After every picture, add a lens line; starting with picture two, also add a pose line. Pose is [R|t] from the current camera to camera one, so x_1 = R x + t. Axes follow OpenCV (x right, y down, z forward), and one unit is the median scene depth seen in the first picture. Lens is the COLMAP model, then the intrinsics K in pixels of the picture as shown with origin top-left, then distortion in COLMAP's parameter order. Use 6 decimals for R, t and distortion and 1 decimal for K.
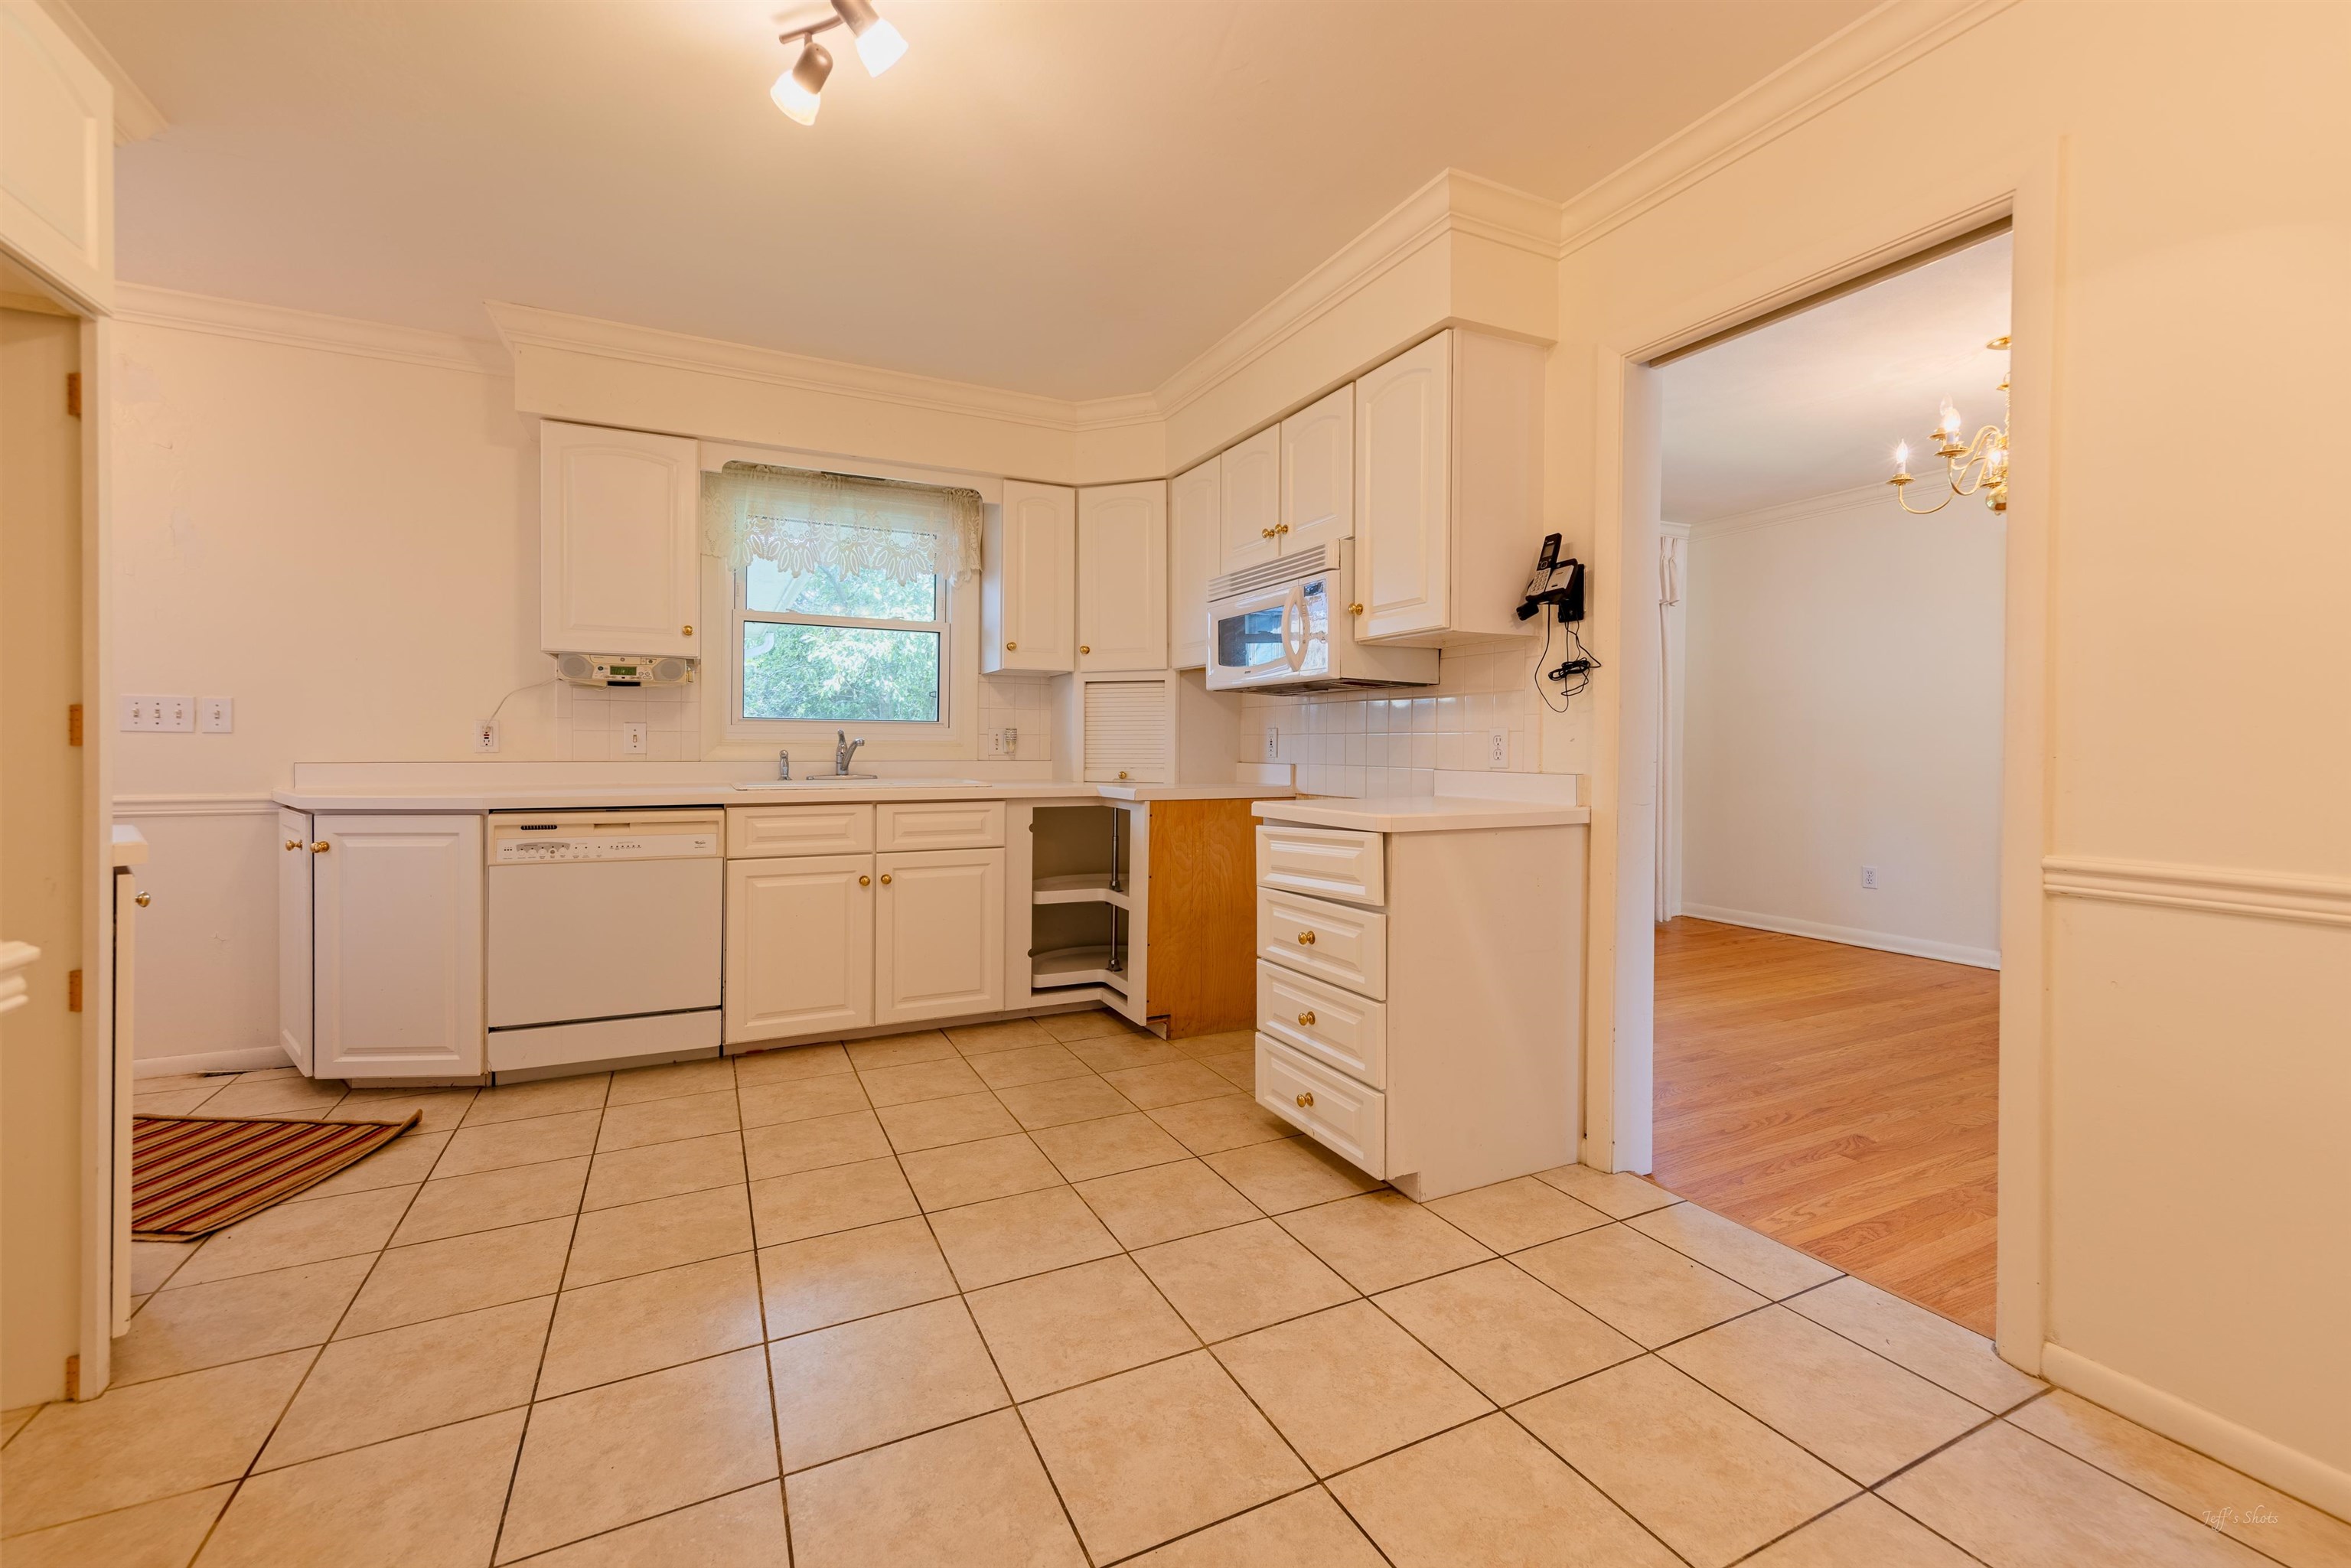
lens RADIAL K [[966.7, 0, 1181.4], [0, 966.7, 745.3], [0, 0, 1]] dist [0.000167, -0.000291]
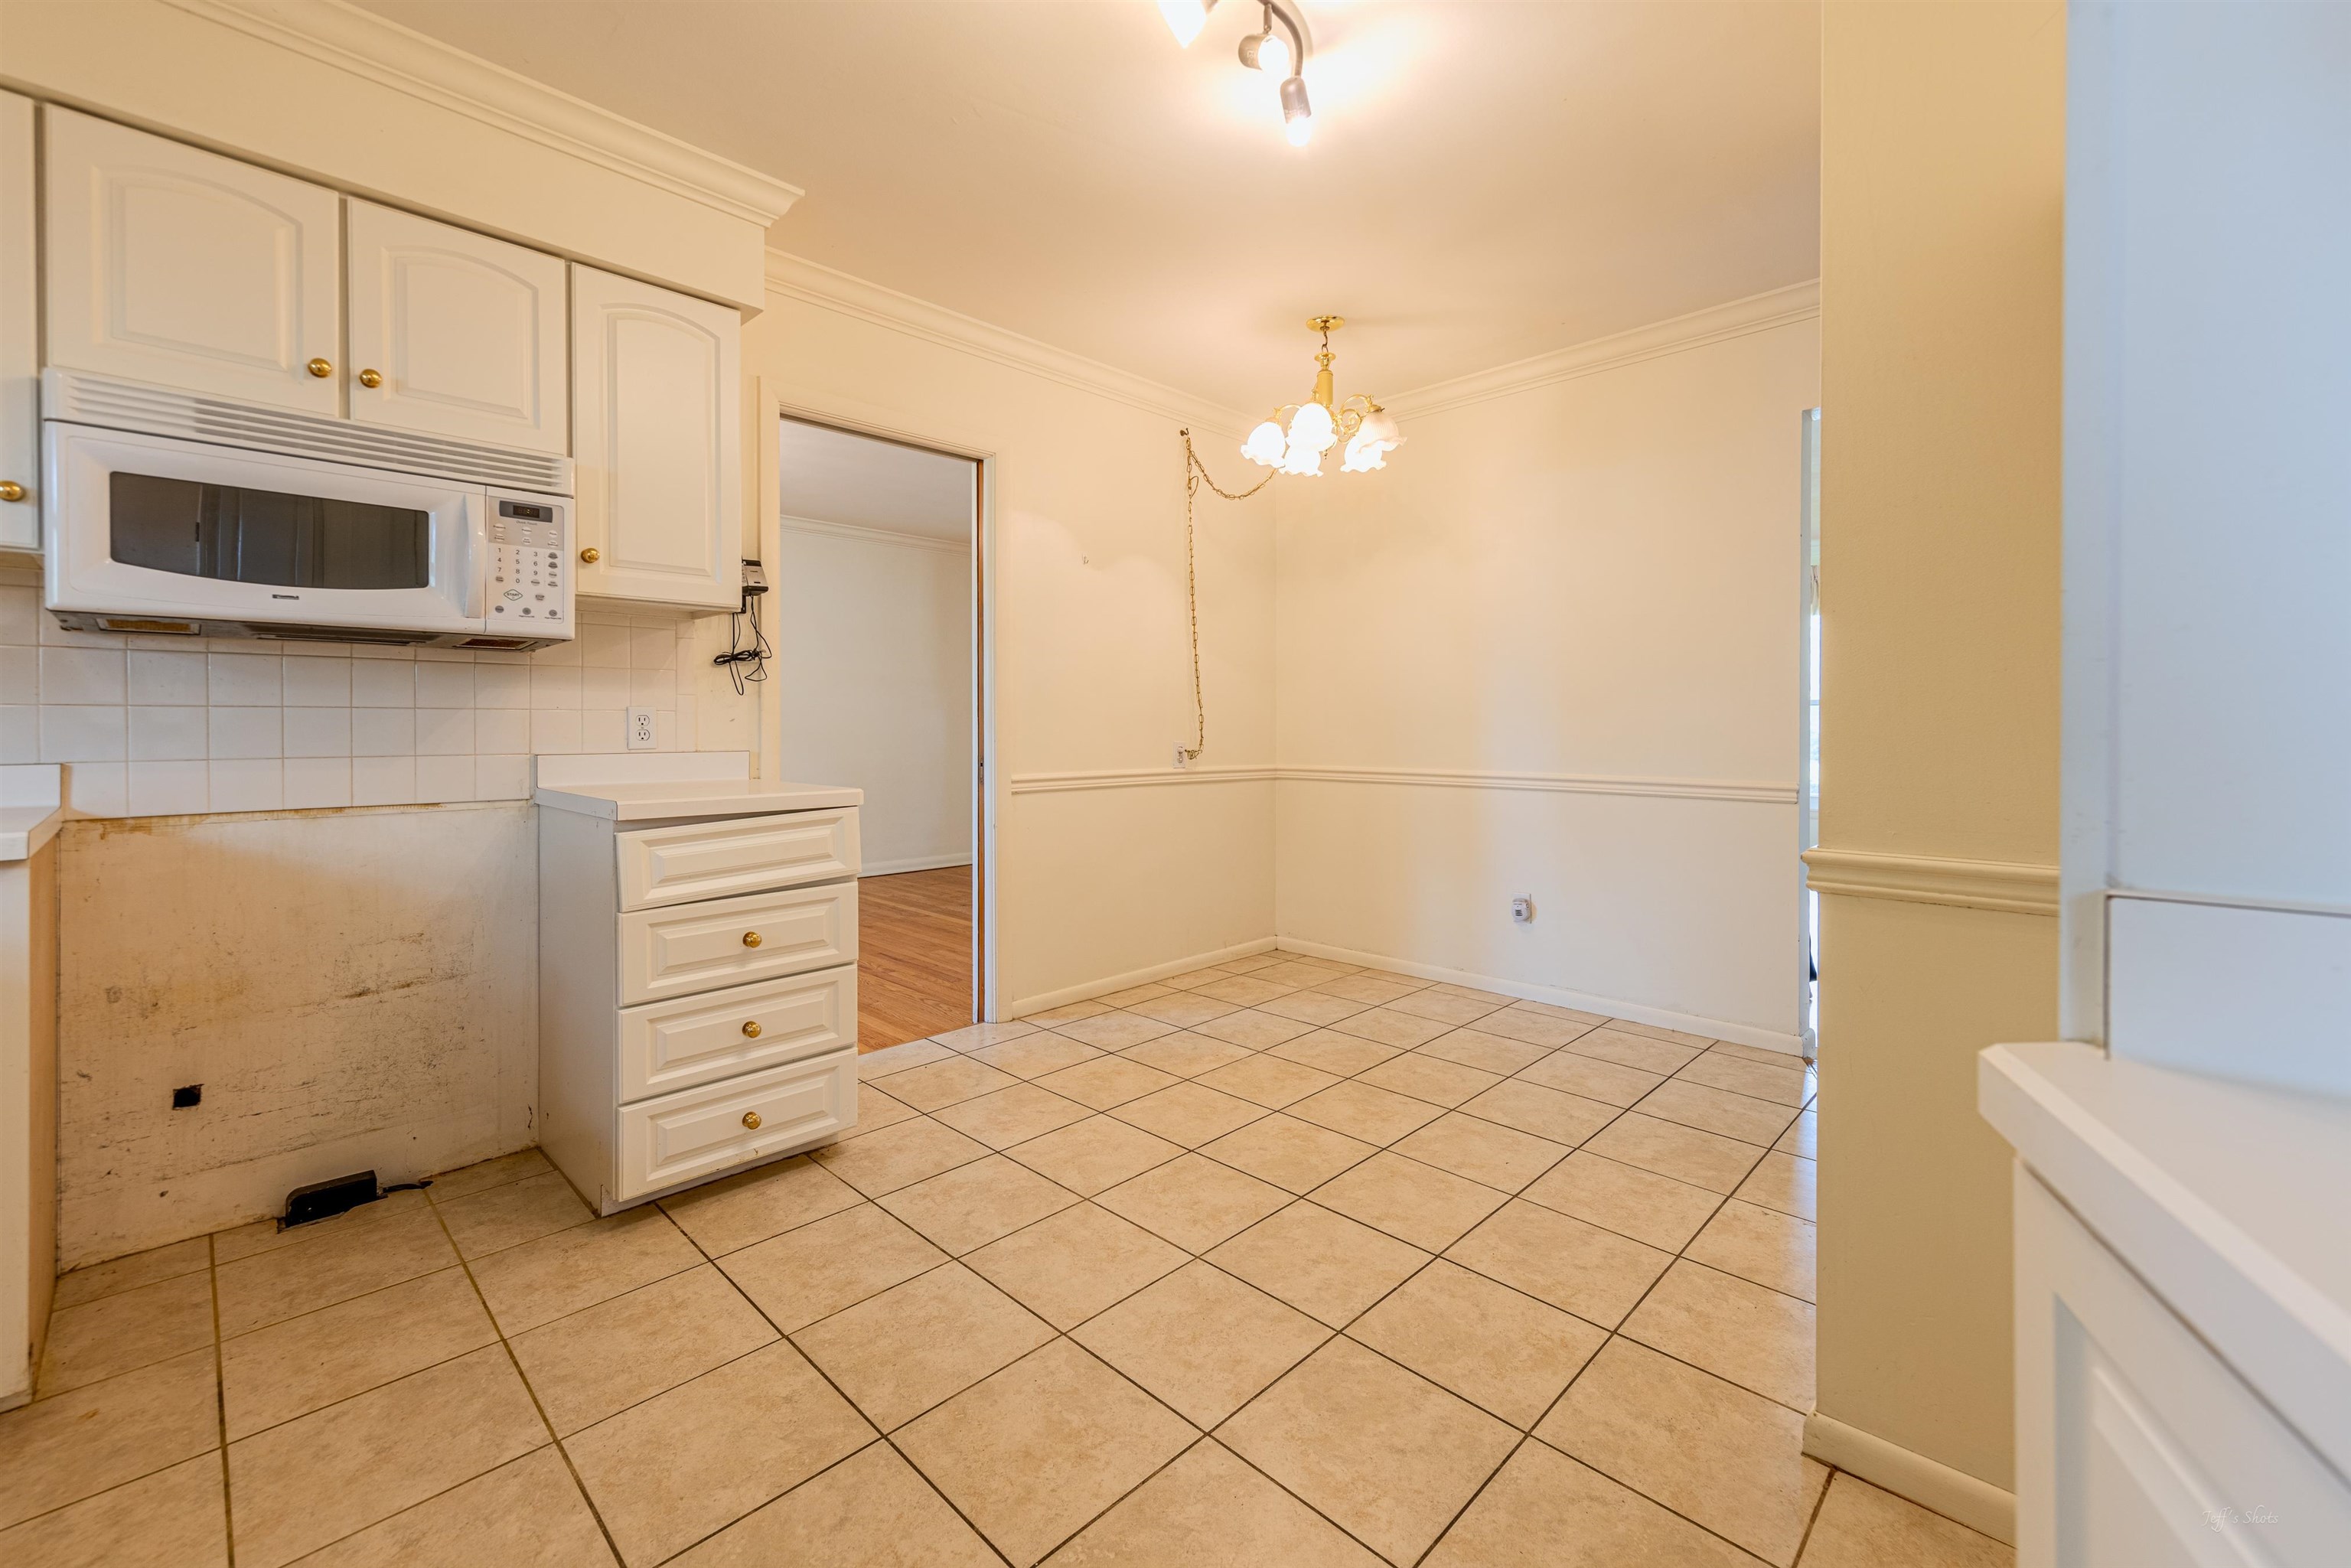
lens RADIAL K [[966.7, 0, 1218.1], [0, 966.7, 725.4], [0, 0, 1]] dist [0.000167, -0.000291]
pose [[-0.356236, -0.006256, 0.934375, -0.928254], [0.001064, 0.999974, 0.007101, -0.007125], [-0.934395, 0.003524, -0.356220, 0.981352]]
